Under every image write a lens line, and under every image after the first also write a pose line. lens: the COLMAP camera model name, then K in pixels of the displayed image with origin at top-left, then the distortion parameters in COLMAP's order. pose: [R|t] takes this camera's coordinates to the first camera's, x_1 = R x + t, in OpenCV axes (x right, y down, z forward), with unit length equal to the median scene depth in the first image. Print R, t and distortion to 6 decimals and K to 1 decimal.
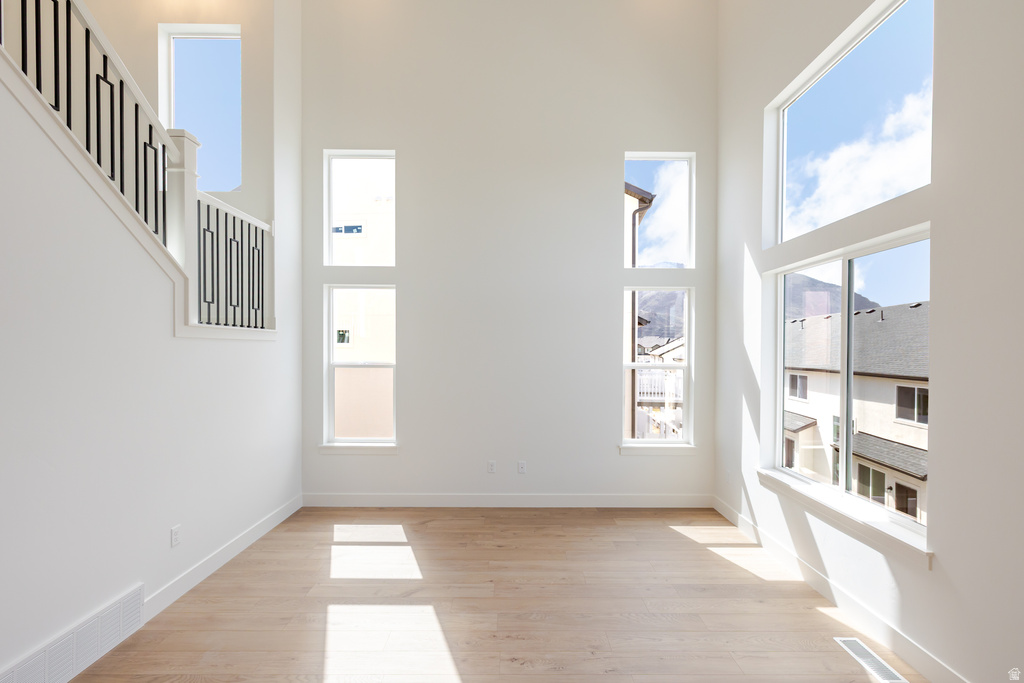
lens RADIAL K [[439.1, 0, 516.0], [0, 439.1, 355.5], [0, 0, 1]] dist [-0.000773, -0.000077]
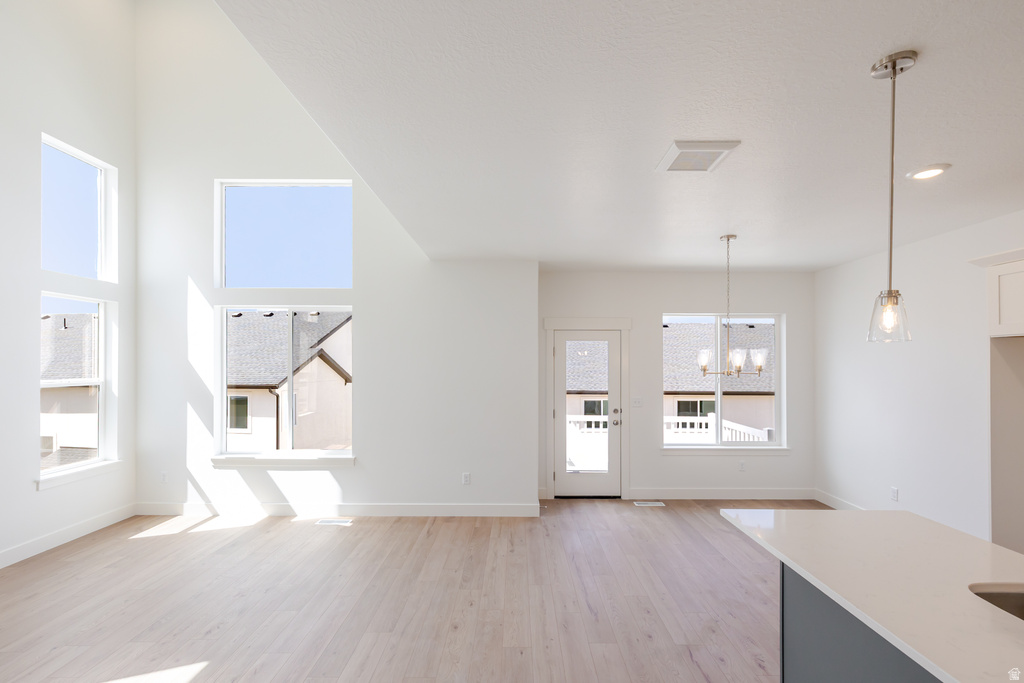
lens RADIAL K [[442.3, 0, 511.7], [0, 442.3, 361.3], [0, 0, 1]] dist [0.000291, 0.000025]
pose [[0.017258, -0.002710, 0.999847, -0.723066], [0.009318, 0.999953, 0.002549, -0.017358], [-0.999808, 0.009272, 0.017283, 0.098783]]
